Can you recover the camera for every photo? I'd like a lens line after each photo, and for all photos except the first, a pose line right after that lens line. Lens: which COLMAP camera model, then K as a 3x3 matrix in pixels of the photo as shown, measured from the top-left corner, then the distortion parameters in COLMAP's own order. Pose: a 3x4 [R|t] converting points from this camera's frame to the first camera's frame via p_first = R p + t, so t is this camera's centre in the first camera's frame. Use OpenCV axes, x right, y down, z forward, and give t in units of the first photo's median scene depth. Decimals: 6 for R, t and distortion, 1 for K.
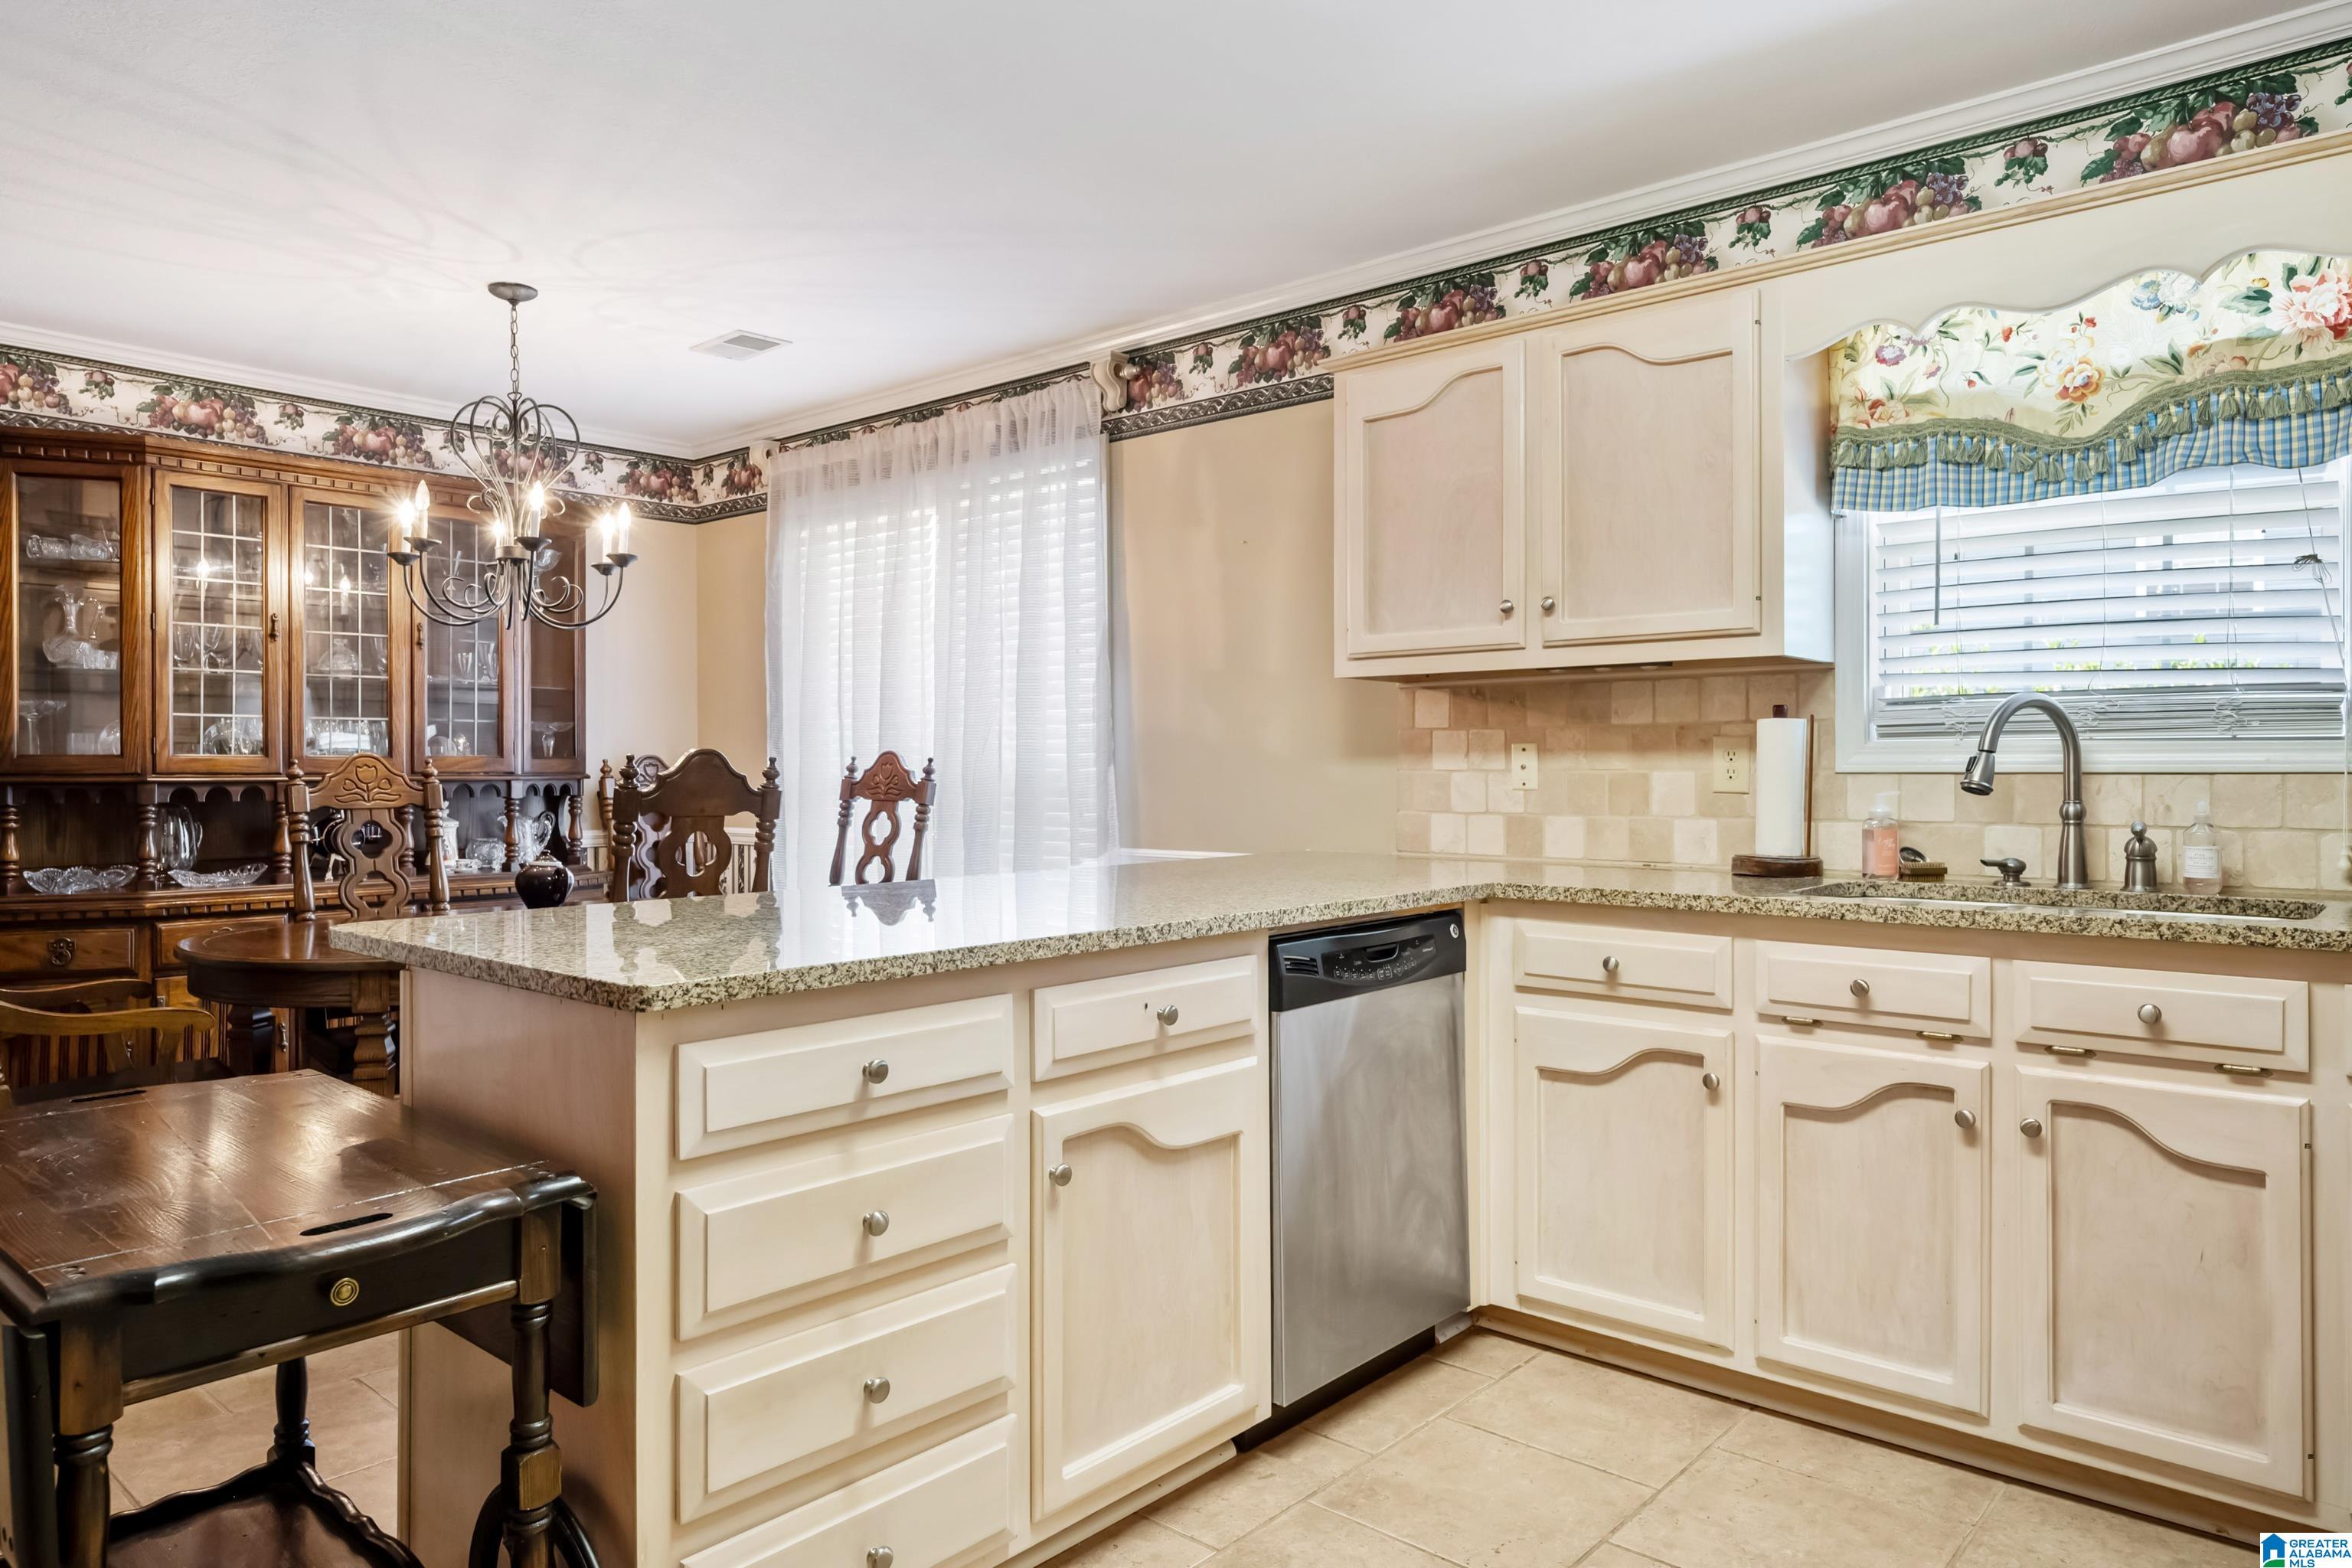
lens RADIAL K [[1515.6, 0, 1138.2], [0, 1515.6, 758.7], [0, 0, 1]] dist [0.051735, -0.021969]
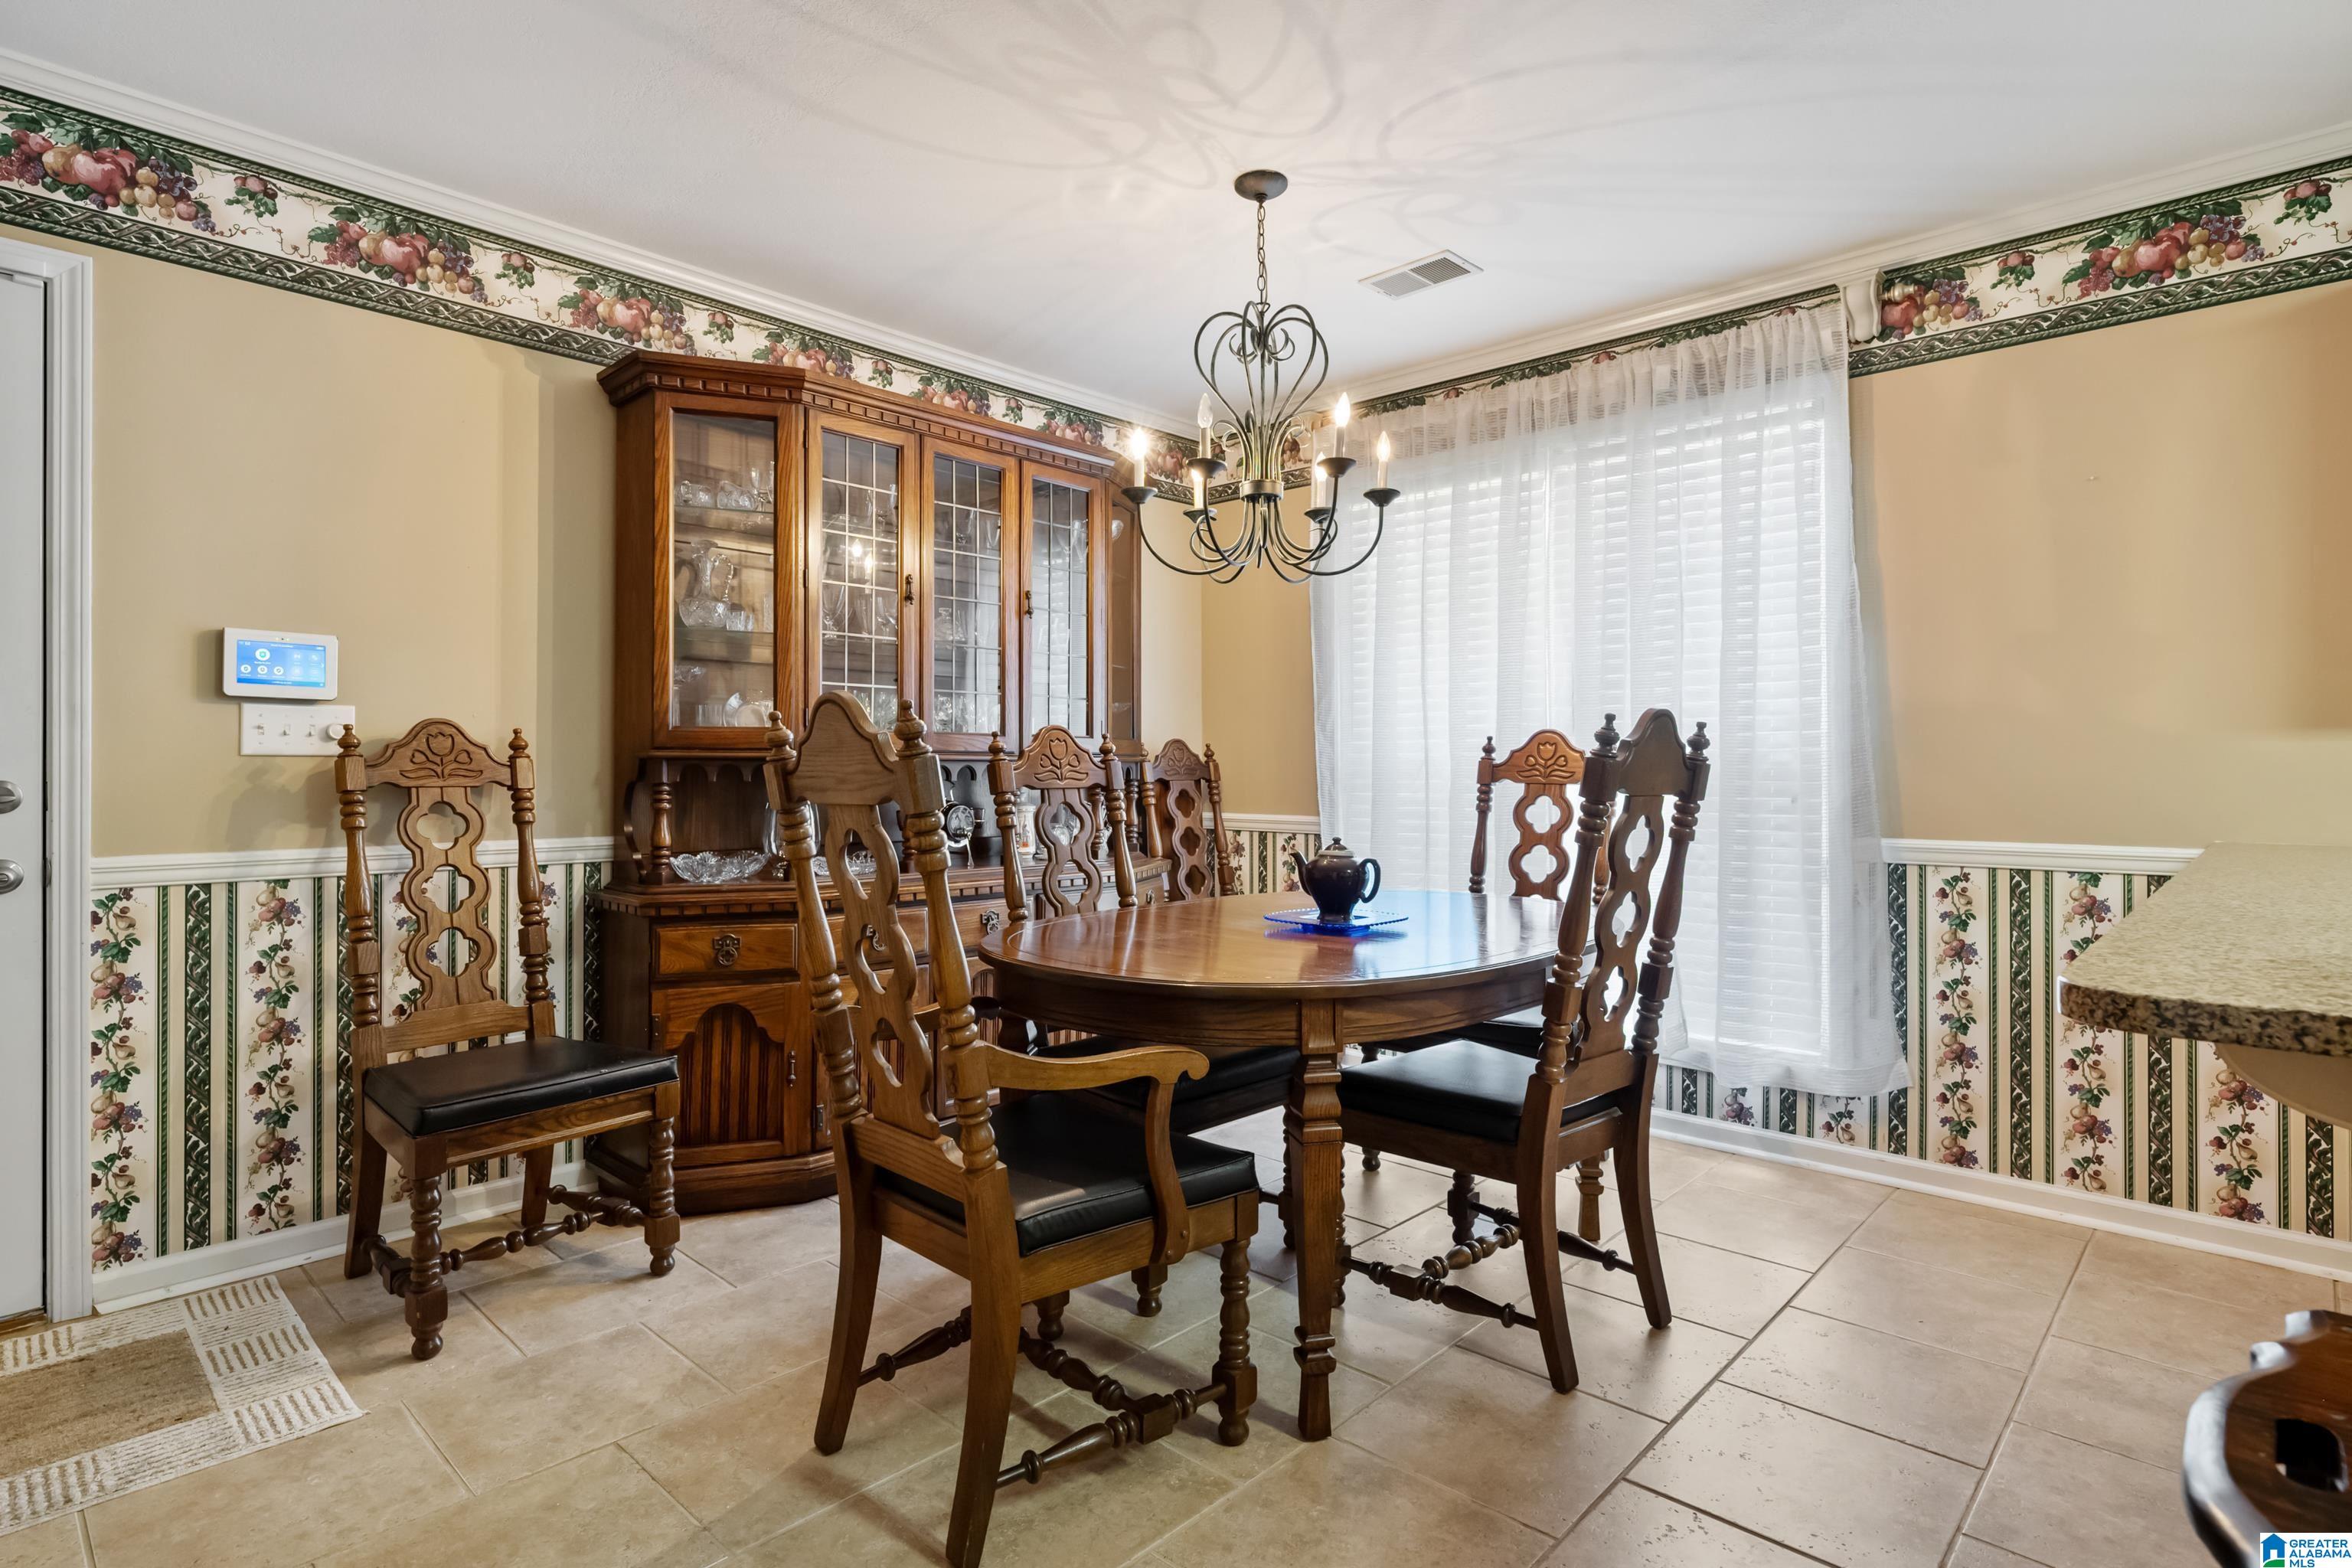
lens RADIAL K [[1243.6, 0, 1237.6], [0, 1243.6, 751.6], [0, 0, 1]] dist [0.005586, -0.000686]
pose [[0.999903, 0.003317, -0.013544, -0.479224], [-0.003419, 0.999966, -0.007460, 0.020255], [0.013518, 0.007506, 0.999880, 0.359098]]
